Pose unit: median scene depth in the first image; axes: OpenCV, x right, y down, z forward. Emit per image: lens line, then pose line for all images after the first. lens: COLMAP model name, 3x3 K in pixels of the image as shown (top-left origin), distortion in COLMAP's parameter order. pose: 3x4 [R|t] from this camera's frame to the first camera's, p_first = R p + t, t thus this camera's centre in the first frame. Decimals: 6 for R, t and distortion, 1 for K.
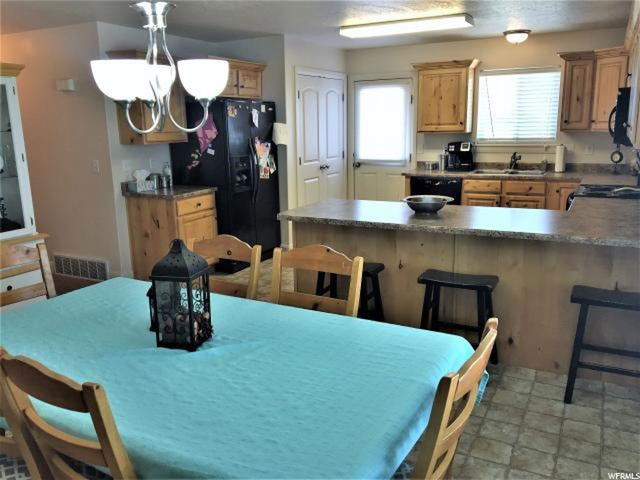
lens RADIAL K [[549.8, 0, 317.7], [0, 549.8, 238.6], [0, 0, 1]] dist [0.038845, -0.013786]
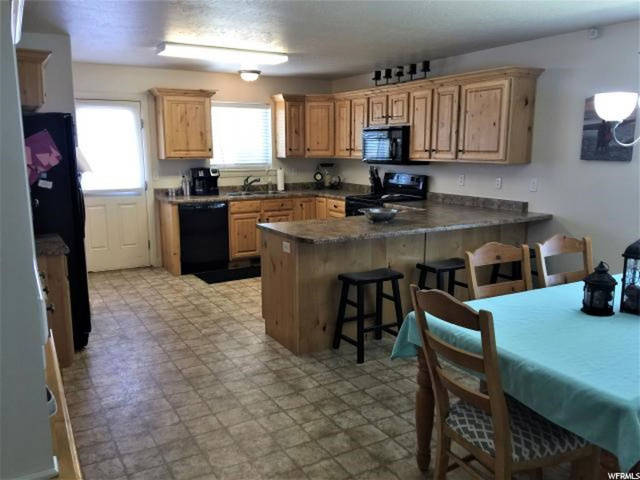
lens RADIAL K [[549.8, 0, 317.8], [0, 549.8, 241.9], [0, 0, 1]] dist [0.038845, -0.013786]
pose [[0.519433, -0.130265, 0.844524, -0.552361], [0.172369, 0.983969, 0.045757, -0.051082], [-0.836946, 0.121802, 0.533560, 0.300426]]
